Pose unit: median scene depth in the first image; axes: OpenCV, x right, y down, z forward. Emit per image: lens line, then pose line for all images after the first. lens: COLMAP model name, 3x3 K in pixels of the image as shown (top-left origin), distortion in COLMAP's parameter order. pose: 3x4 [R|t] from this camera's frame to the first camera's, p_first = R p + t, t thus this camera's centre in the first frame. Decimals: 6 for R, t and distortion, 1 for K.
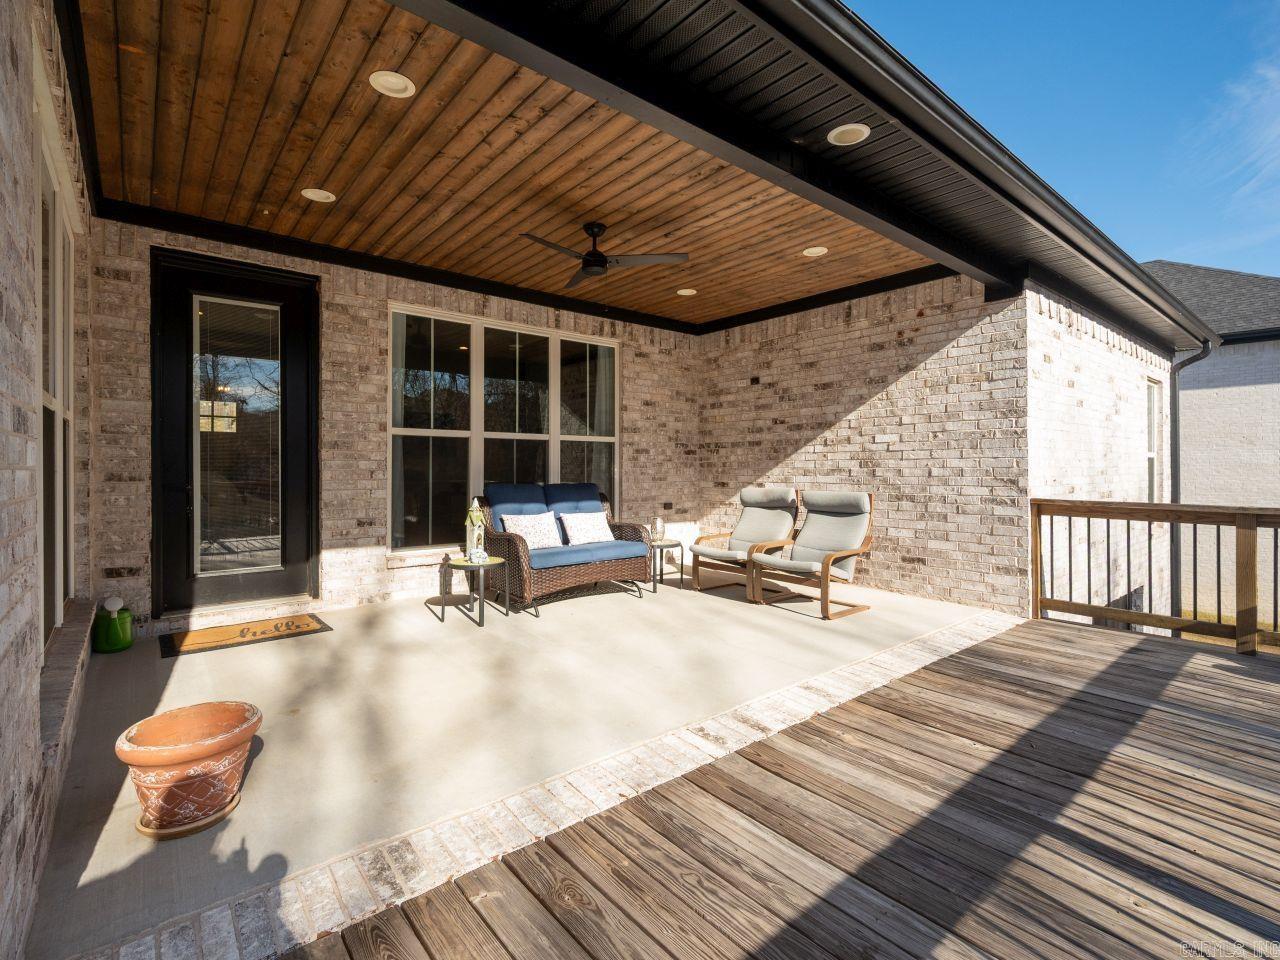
lens RADIAL K [[587.6, 0, 638.0], [0, 587.6, 460.6], [0, 0, 1]] dist [-0.000864, -0.000707]
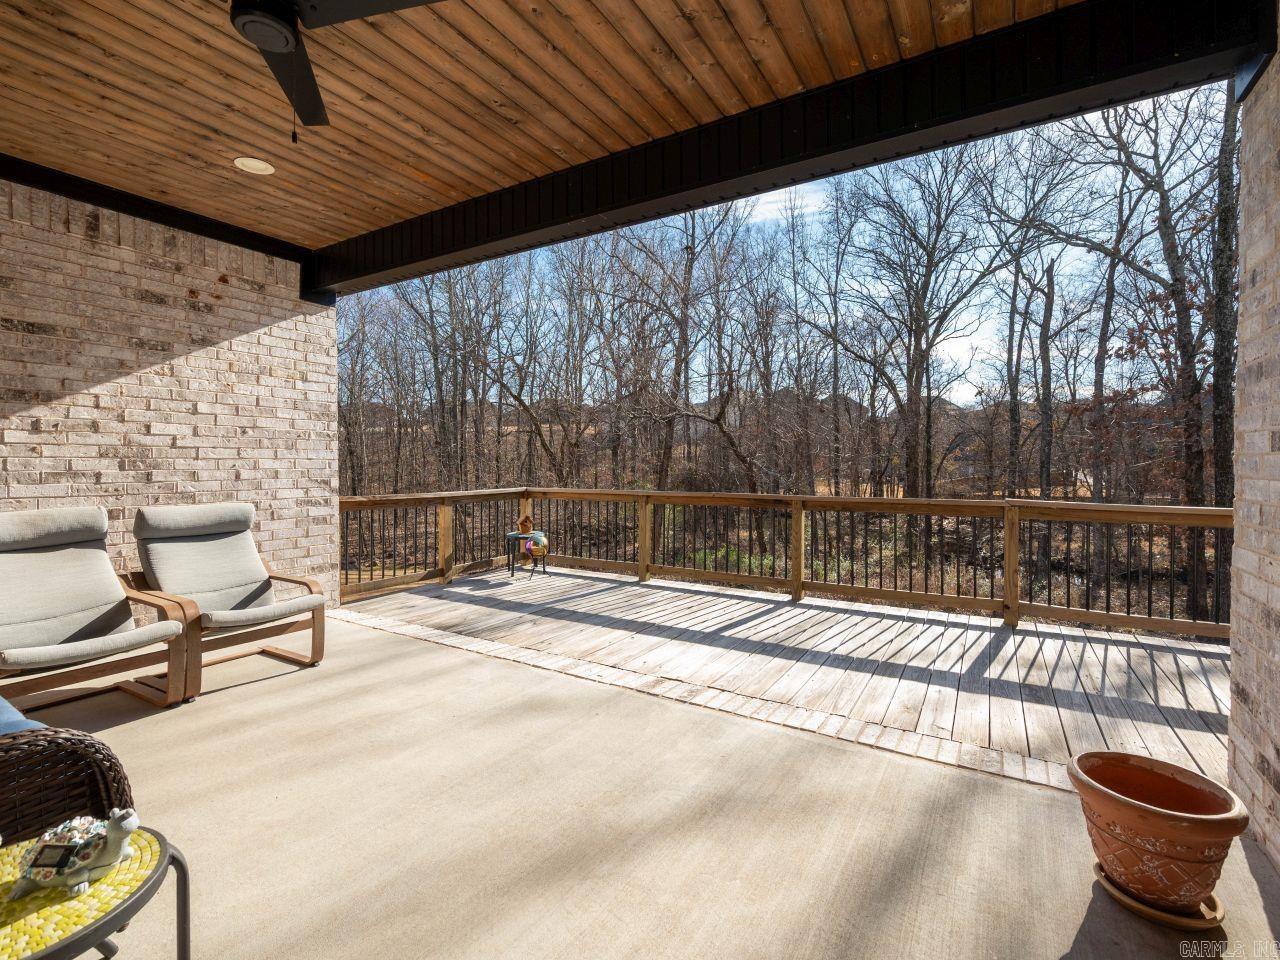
lens RADIAL K [[587.6, 0, 641.1], [0, 587.6, 462.4], [0, 0, 1]] dist [-0.000864, -0.000707]
pose [[-0.321398, 0.005364, 0.946929, -0.472095], [-0.010211, 0.999906, -0.009130, 0.003732], [-0.946889, -0.012603, -0.321313, 0.715622]]
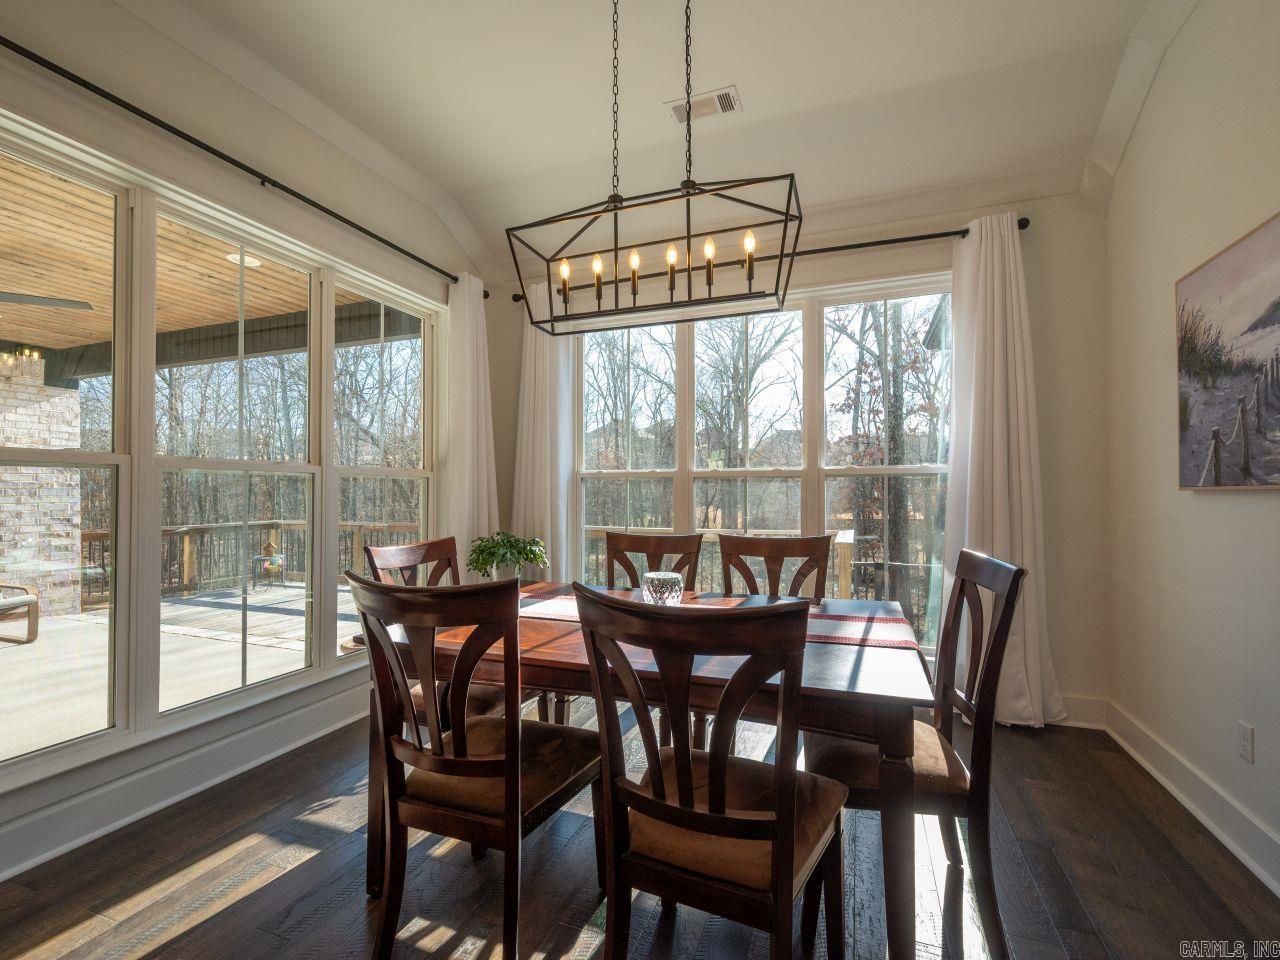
lens RADIAL K [[587.6, 0, 637.9], [0, 587.6, 482.2], [0, 0, 1]] dist [-0.000864, -0.000707]
pose [[-0.464911, 0.019879, 0.885134, -1.104742], [-0.000107, 0.999747, -0.022510, -0.020461], [-0.885357, -0.010560, -0.464792, 0.394979]]
